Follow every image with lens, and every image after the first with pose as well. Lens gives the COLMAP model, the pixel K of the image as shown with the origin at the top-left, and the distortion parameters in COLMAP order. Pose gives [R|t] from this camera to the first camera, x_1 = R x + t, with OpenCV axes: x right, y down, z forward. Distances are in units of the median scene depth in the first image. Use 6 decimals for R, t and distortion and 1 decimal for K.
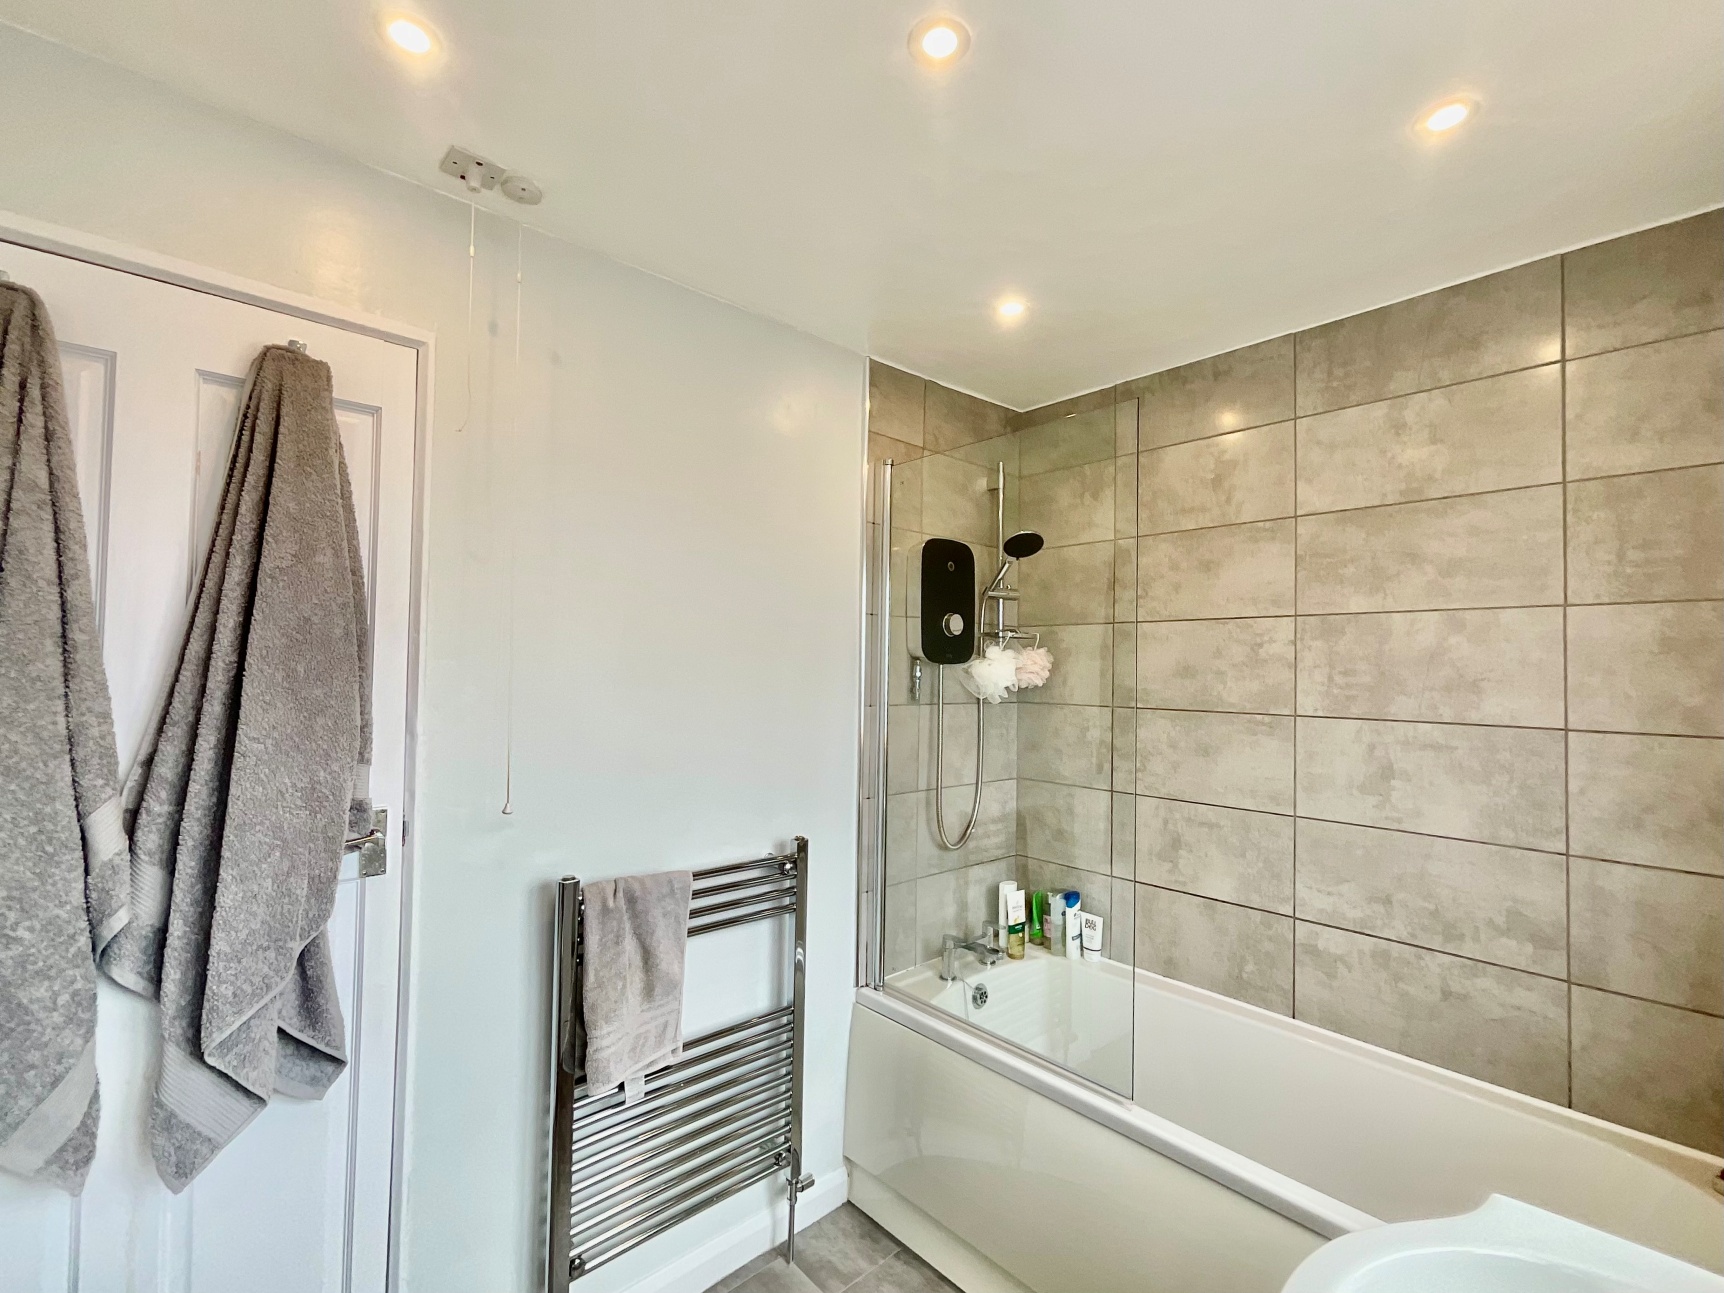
lens RADIAL K [[801.0, 0, 891.1], [0, 801.0, 646.2], [0, 0, 1]] dist [0.006447, 0.001356]
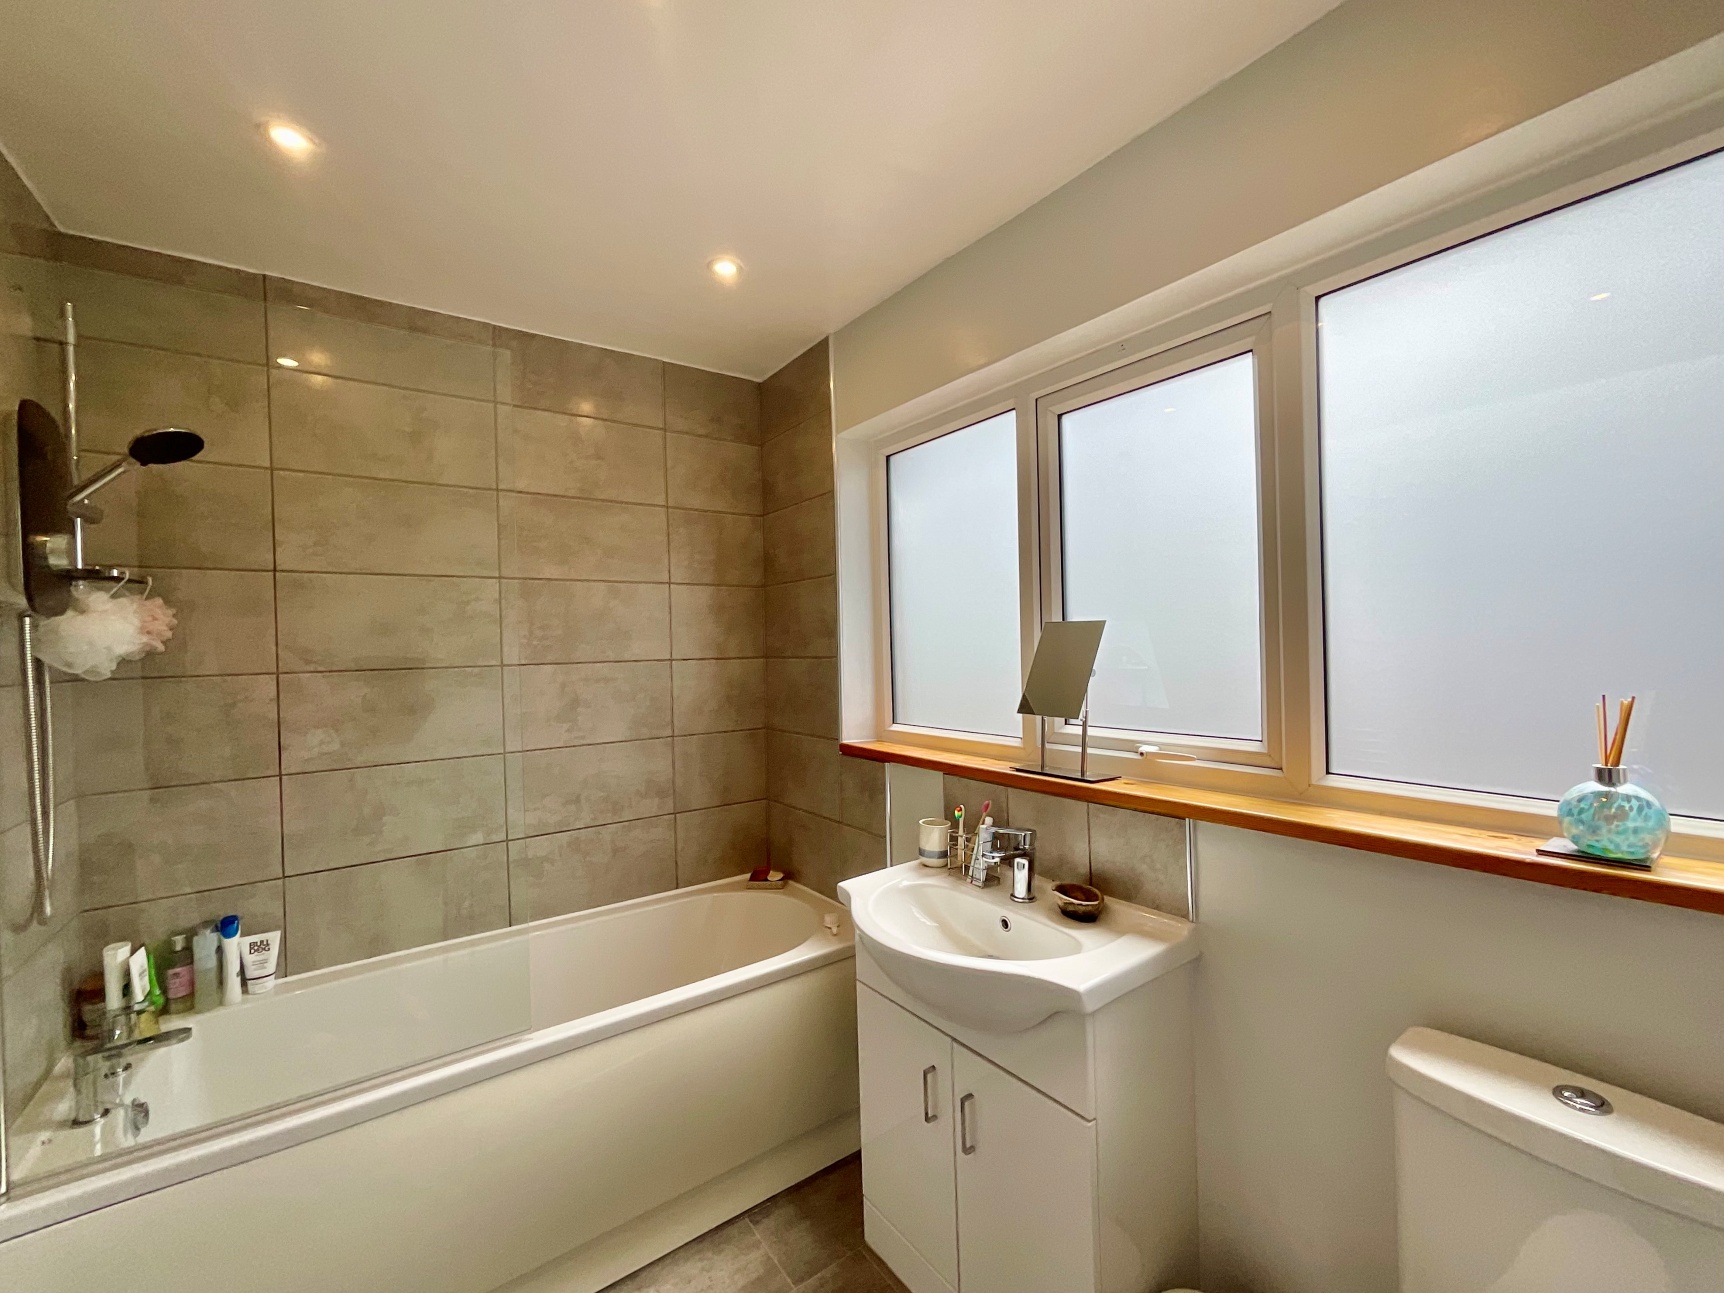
lens RADIAL K [[728.2, 0, 853.1], [0, 728.2, 649.3], [0, 0, 1]] dist [0.008414, -0.000090]
pose [[0.104717, -0.025562, 0.994173, -0.491960], [-0.004354, 0.999648, 0.026162, 0.035226], [-0.994493, -0.007068, 0.104569, 0.408246]]
